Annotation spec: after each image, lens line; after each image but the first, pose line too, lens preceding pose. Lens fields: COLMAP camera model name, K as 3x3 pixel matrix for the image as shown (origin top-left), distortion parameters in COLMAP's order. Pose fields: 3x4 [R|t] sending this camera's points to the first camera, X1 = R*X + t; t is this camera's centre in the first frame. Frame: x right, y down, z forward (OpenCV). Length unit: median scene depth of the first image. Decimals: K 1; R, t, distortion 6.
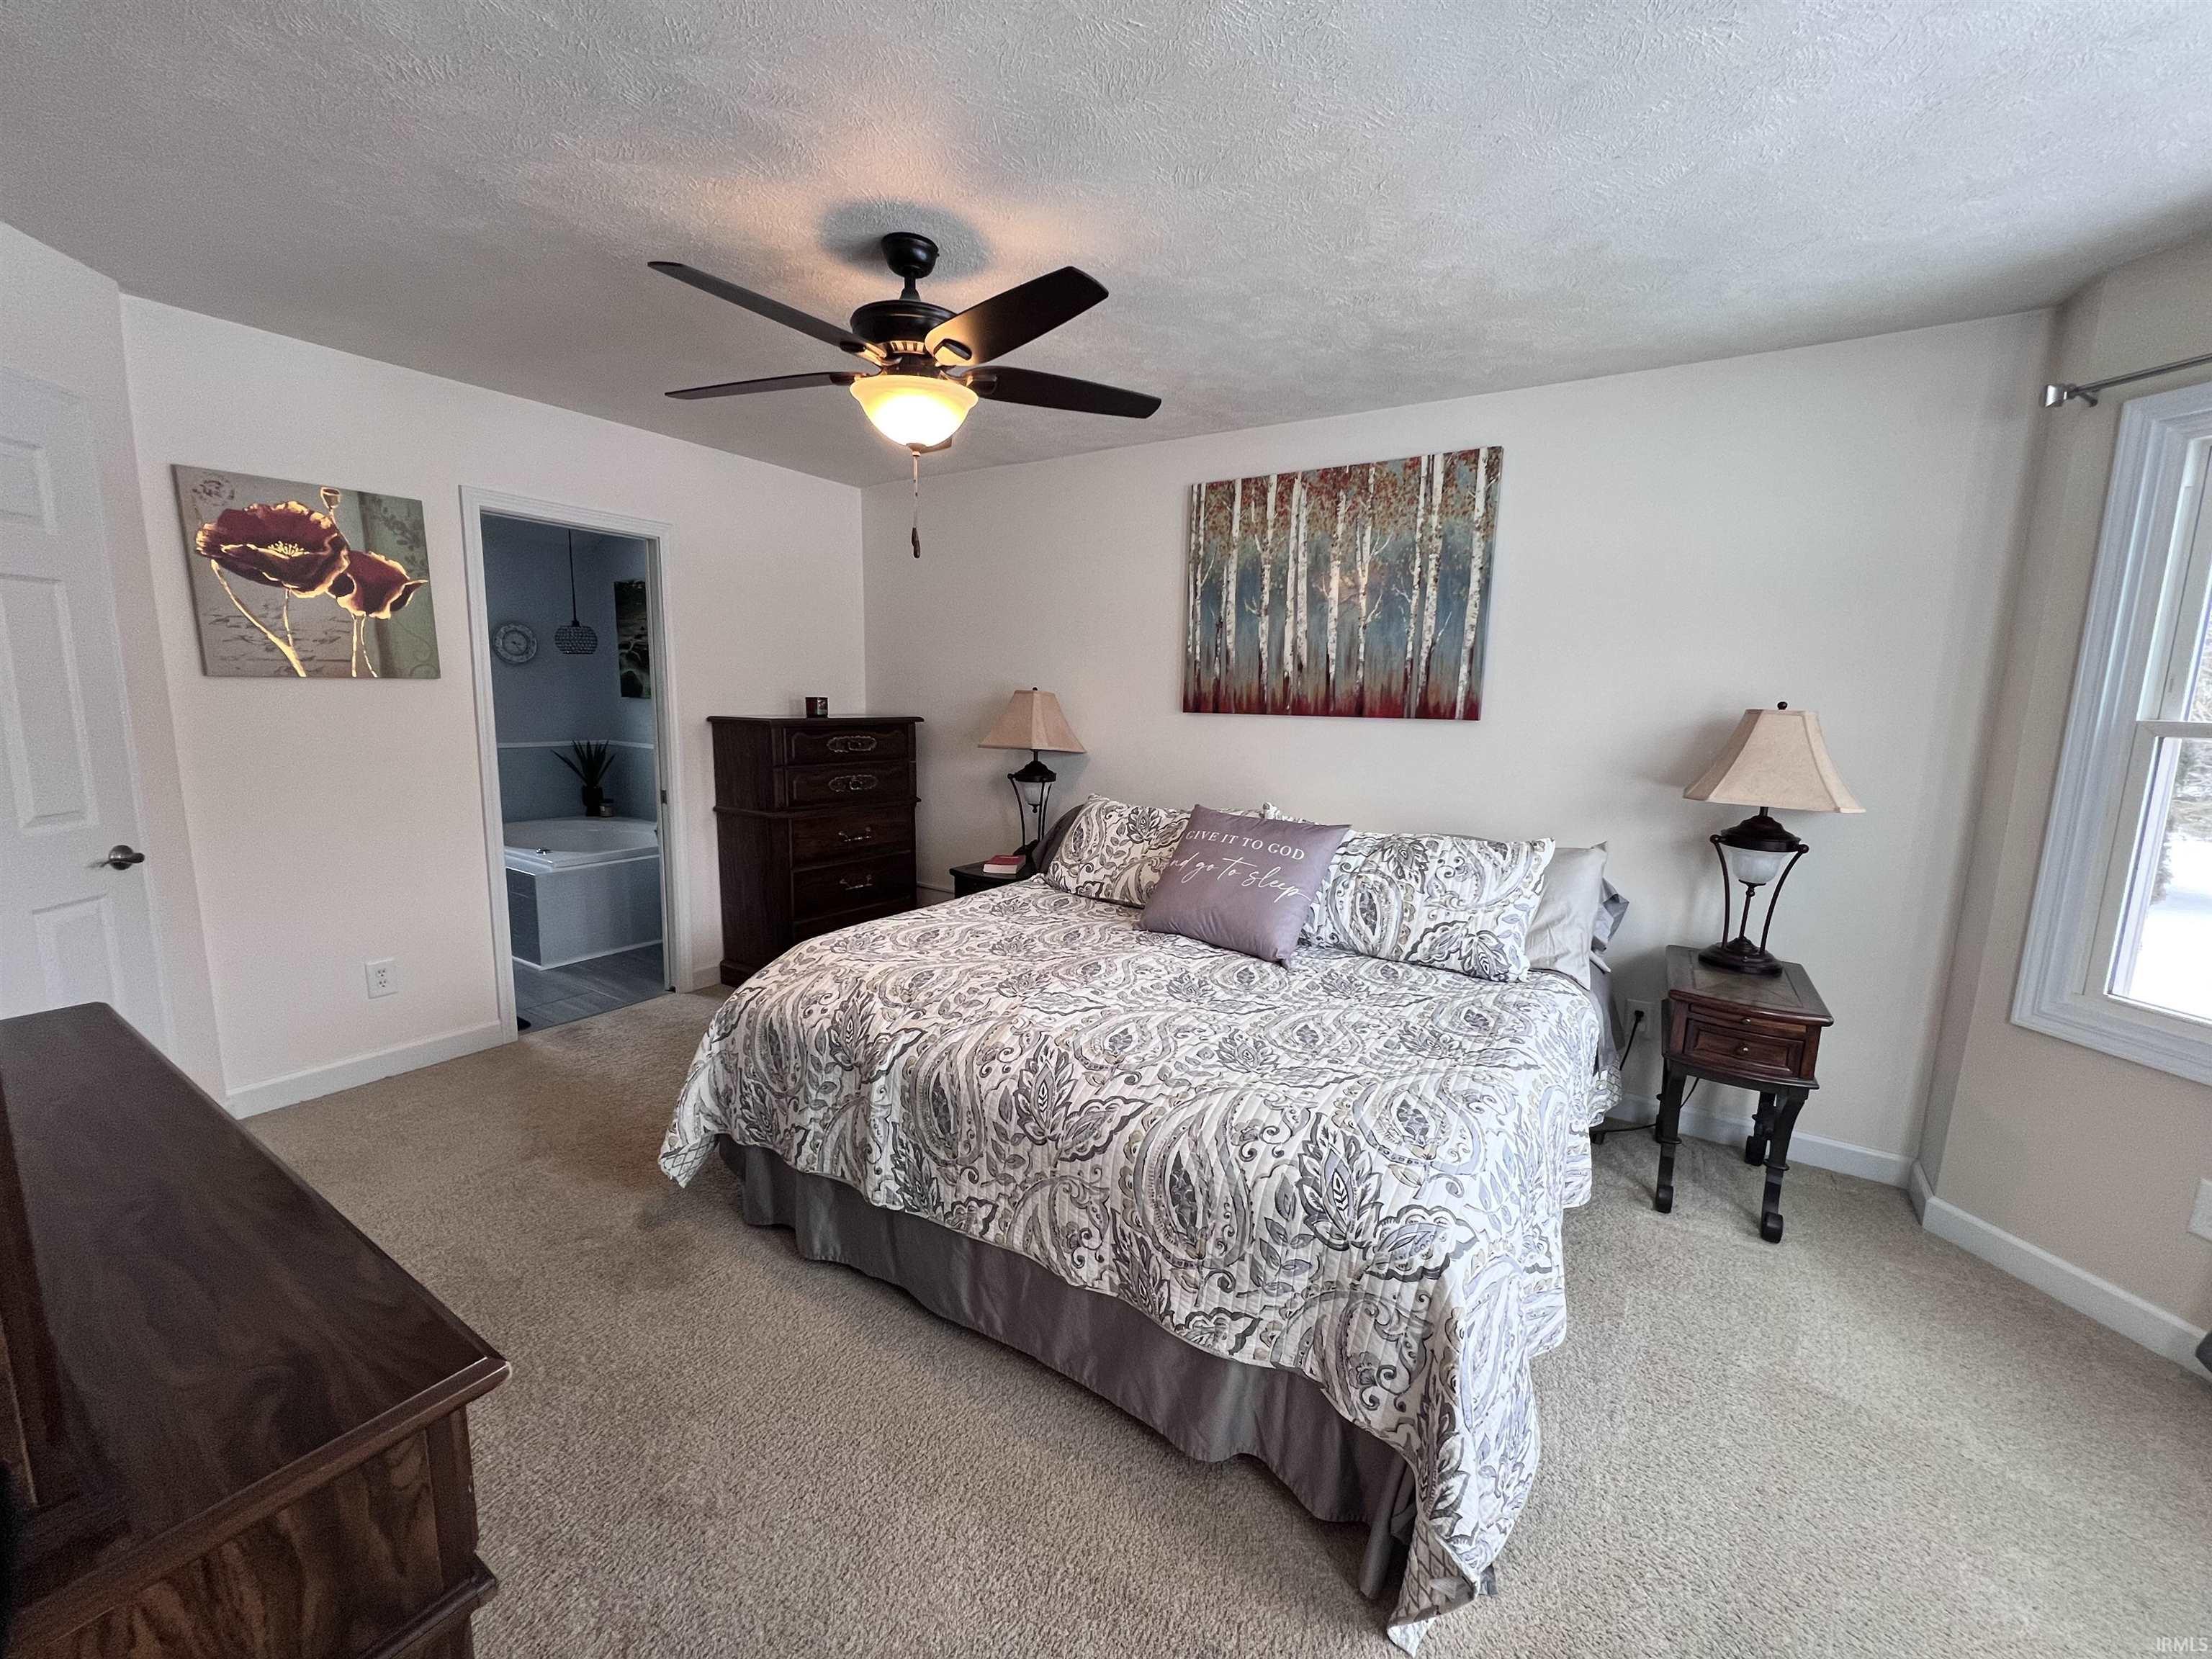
lens RADIAL K [[885.3, 0, 1106.9], [0, 885.3, 834.6], [0, 0, 1]] dist [-0.000694, -0.000748]
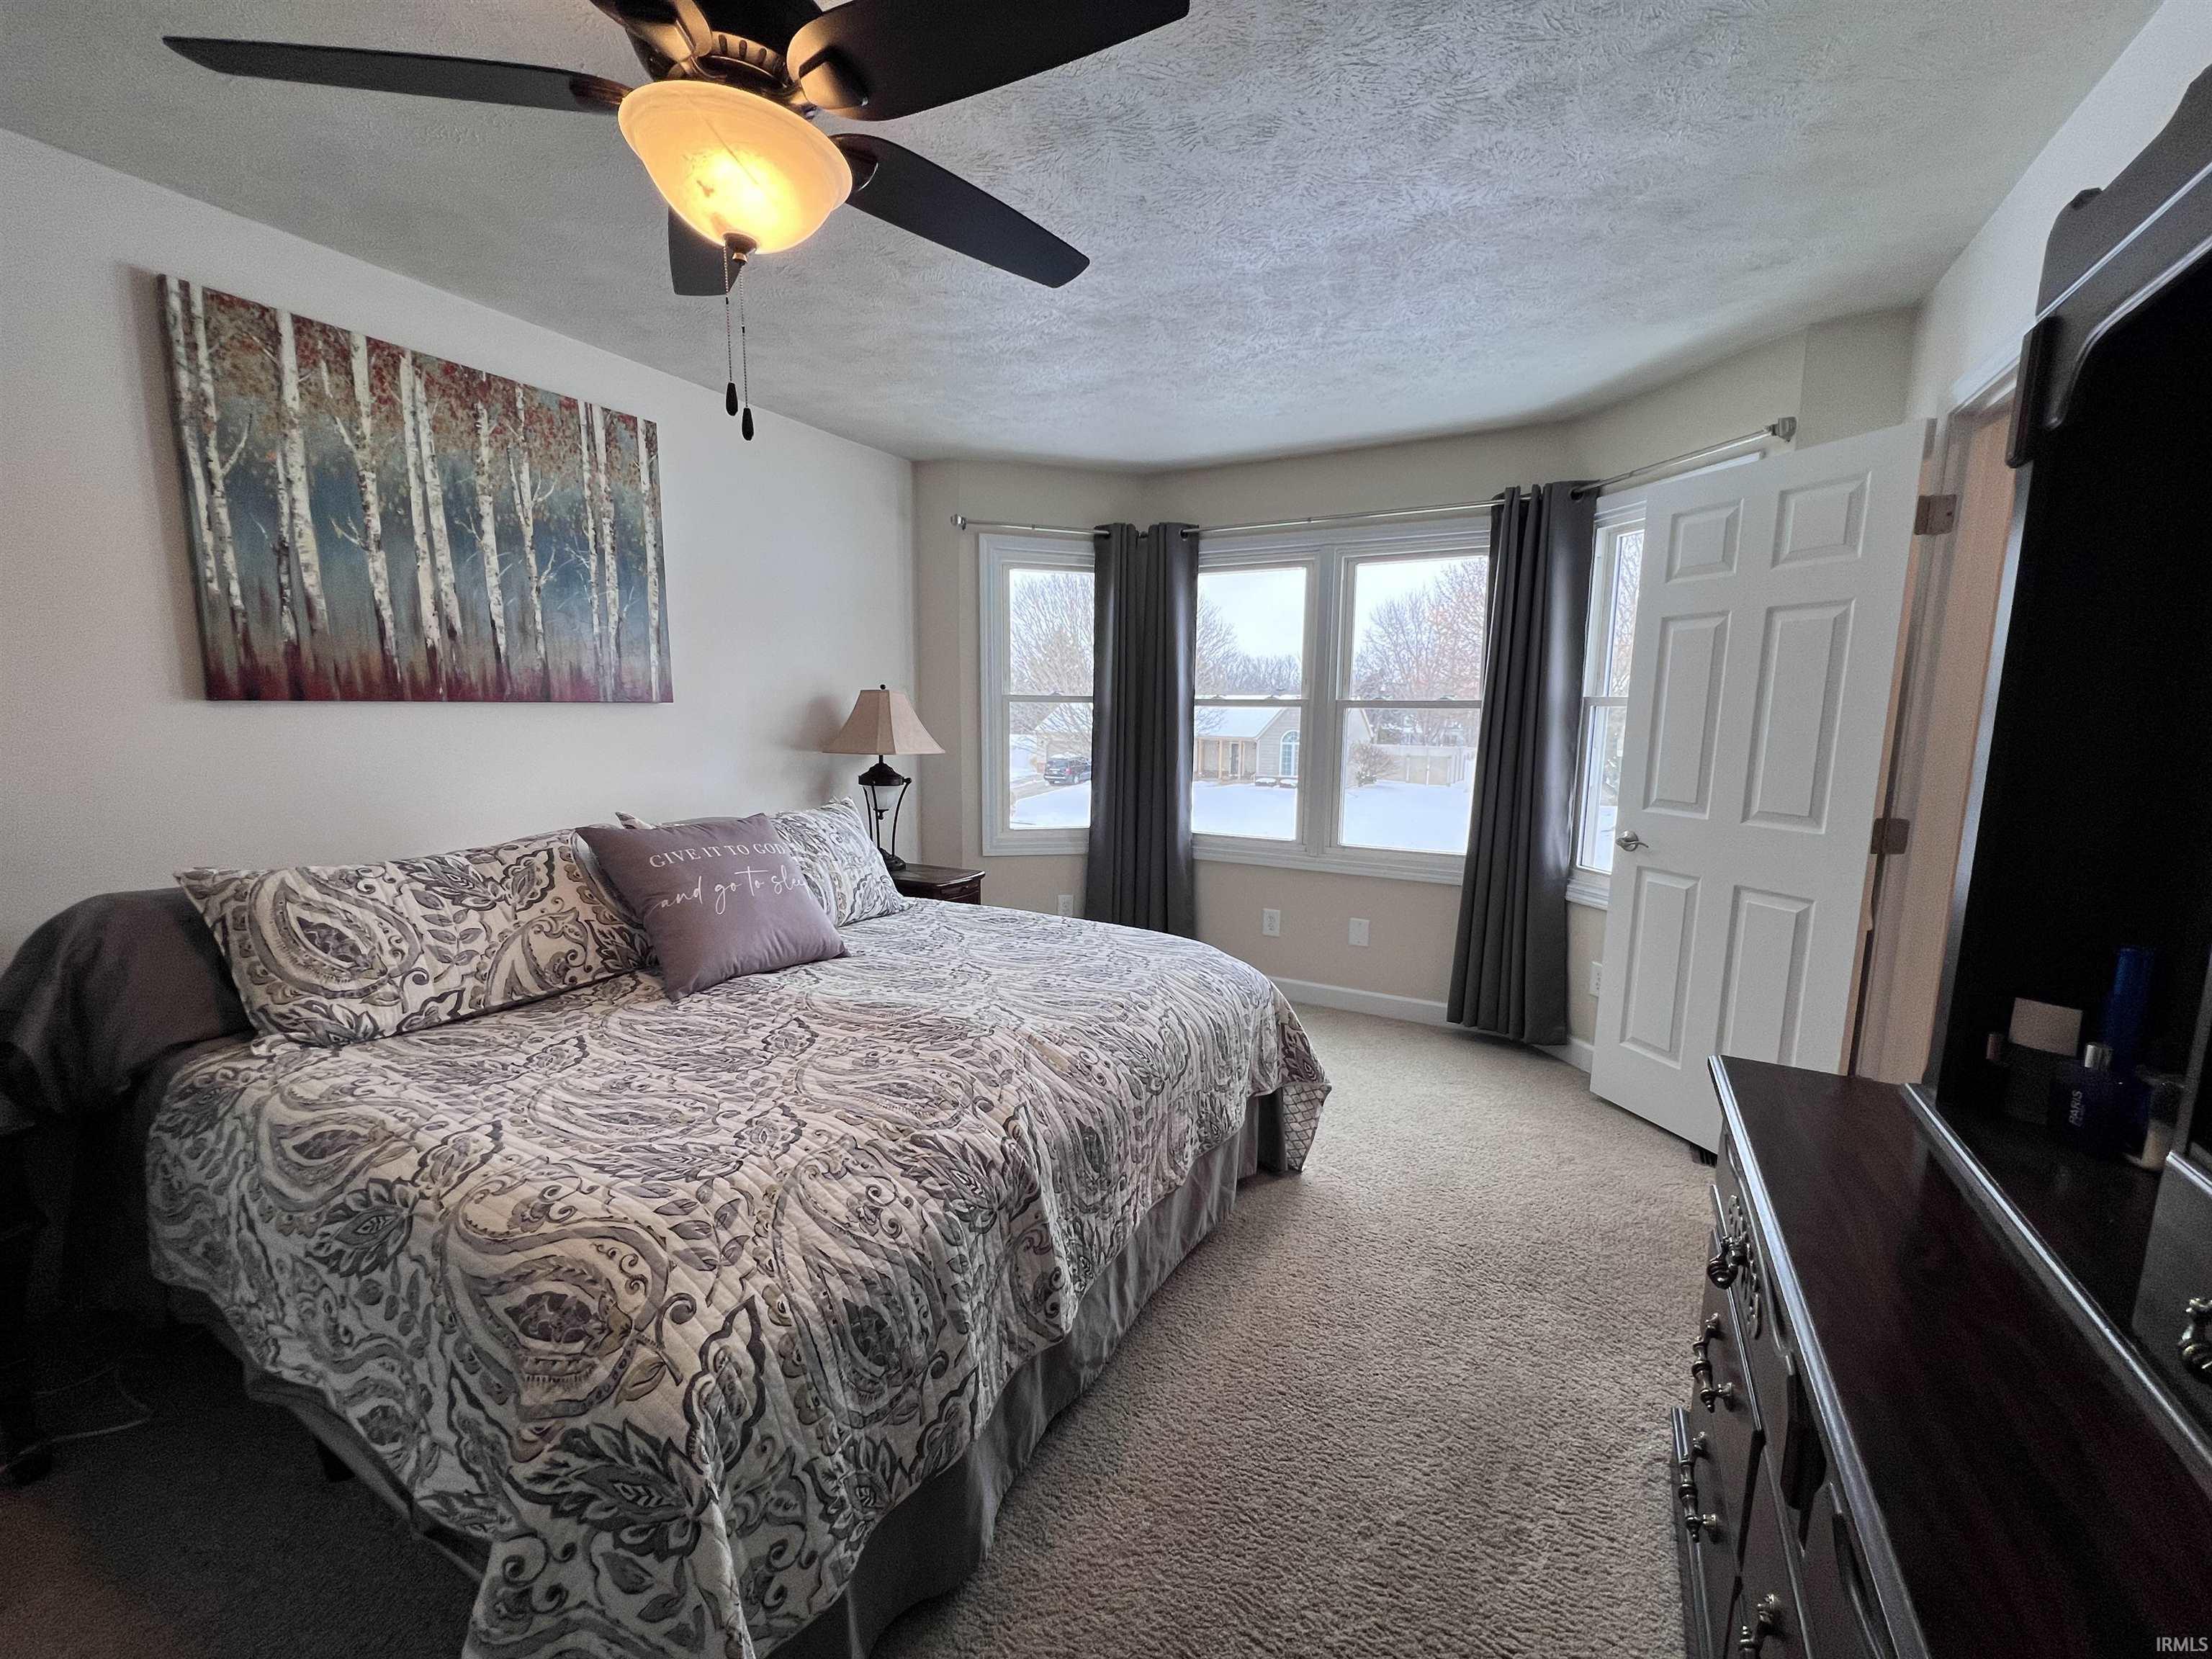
lens RADIAL K [[885.3, 0, 1106.9], [0, 885.3, 834.6], [0, 0, 1]] dist [-0.000694, -0.000748]
pose [[-0.074423, -0.167097, 0.983128, -0.582021], [0.141074, 0.974183, 0.176256, -0.087052], [-0.987198, 0.151812, -0.048929, 0.567365]]
